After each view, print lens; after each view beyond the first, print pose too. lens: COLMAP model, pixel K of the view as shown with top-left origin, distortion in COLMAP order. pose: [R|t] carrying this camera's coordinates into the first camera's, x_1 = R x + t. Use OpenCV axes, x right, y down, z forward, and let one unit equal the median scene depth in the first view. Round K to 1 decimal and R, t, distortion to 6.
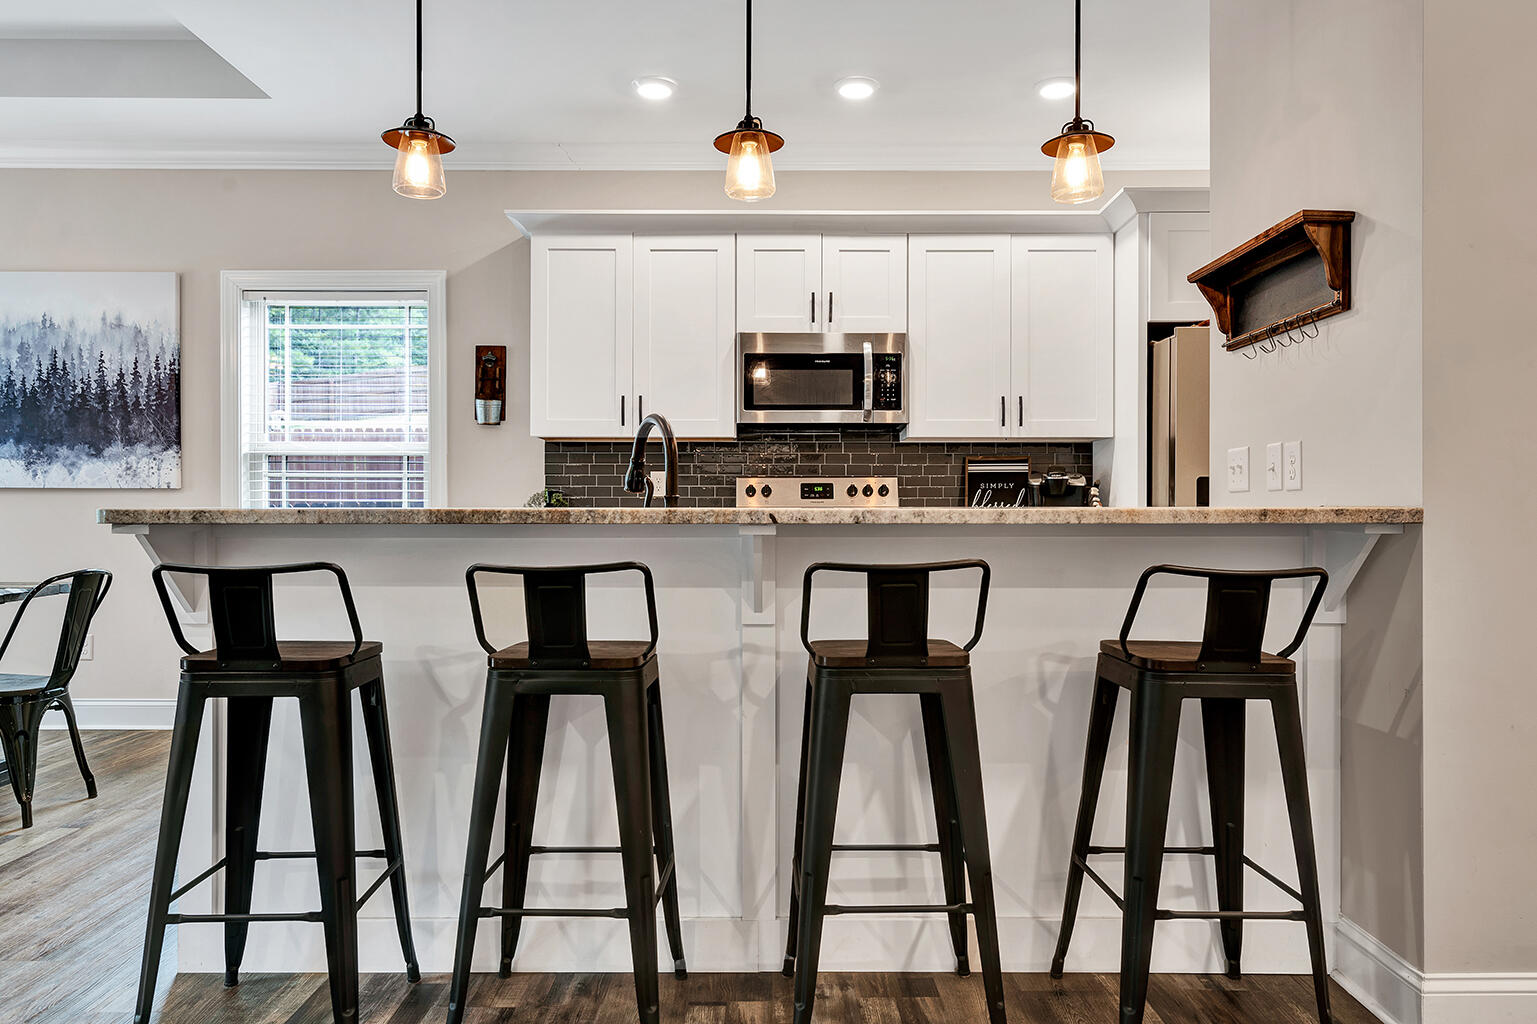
lens RADIAL K [[1063.2, 0, 768.3], [0, 1063.2, 511.4], [0, 0, 1]] dist [0.000059, 0.000011]
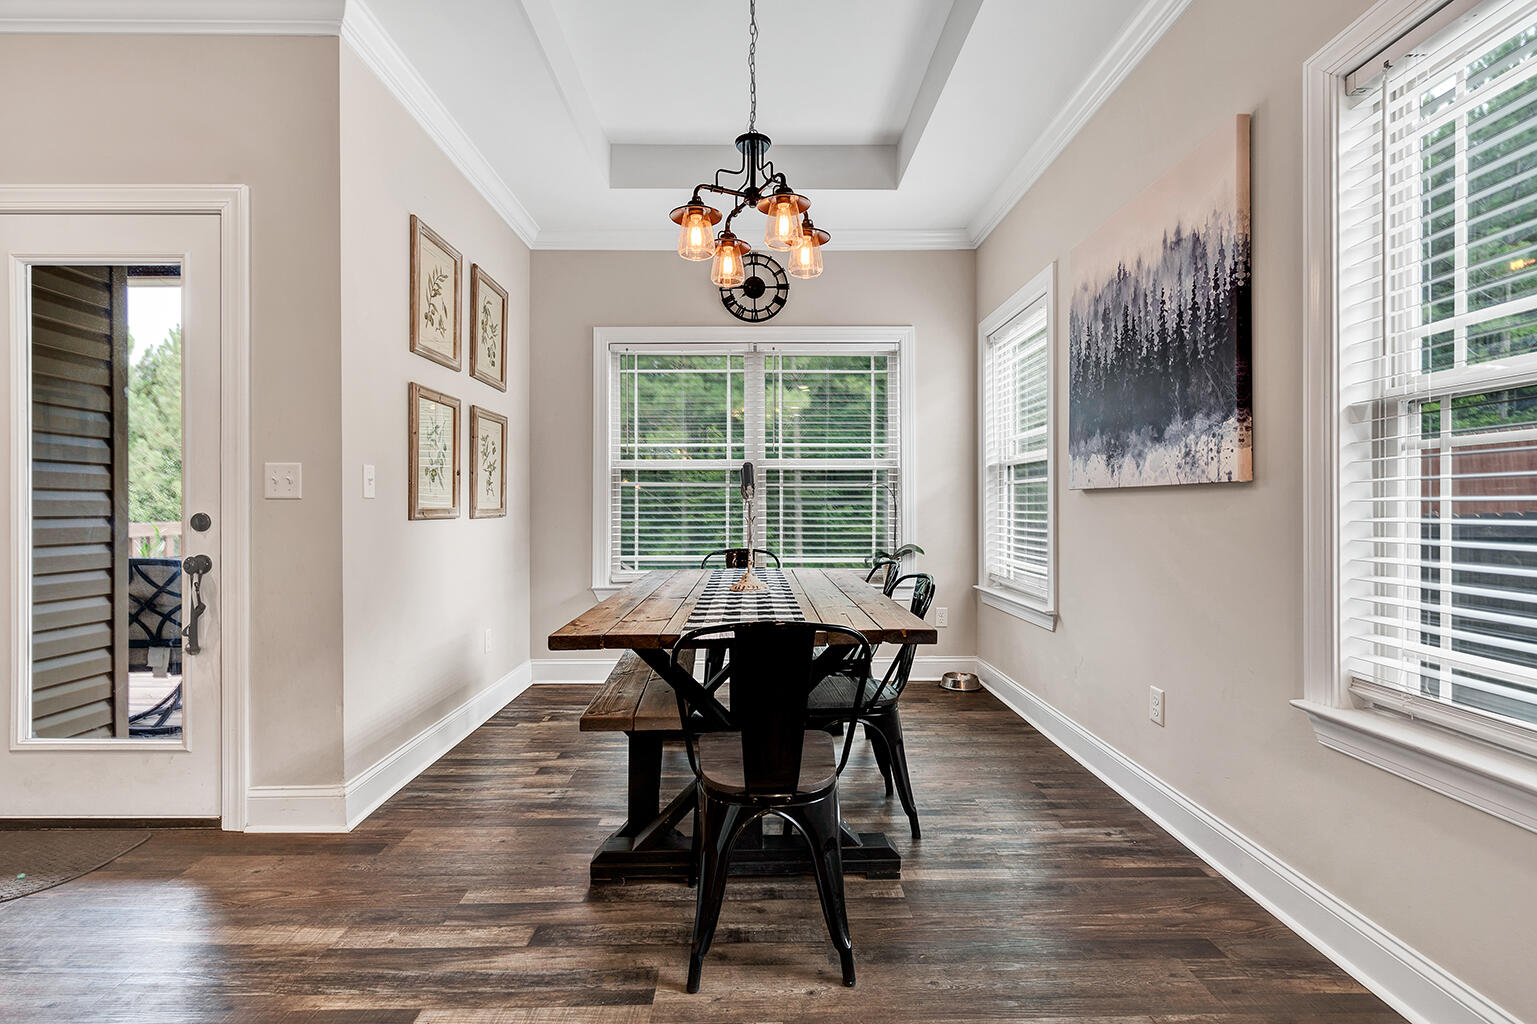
lens RADIAL K [[692.1, 0, 765.3], [0, 692.1, 505.9], [0, 0, 1]] dist [-0.001930, -0.000099]
pose [[0.022049, -0.002748, -0.999753, -0.180679], [0.002097, 0.999994, -0.002703, -0.007642], [0.999755, -0.002036, 0.022055, 0.729903]]
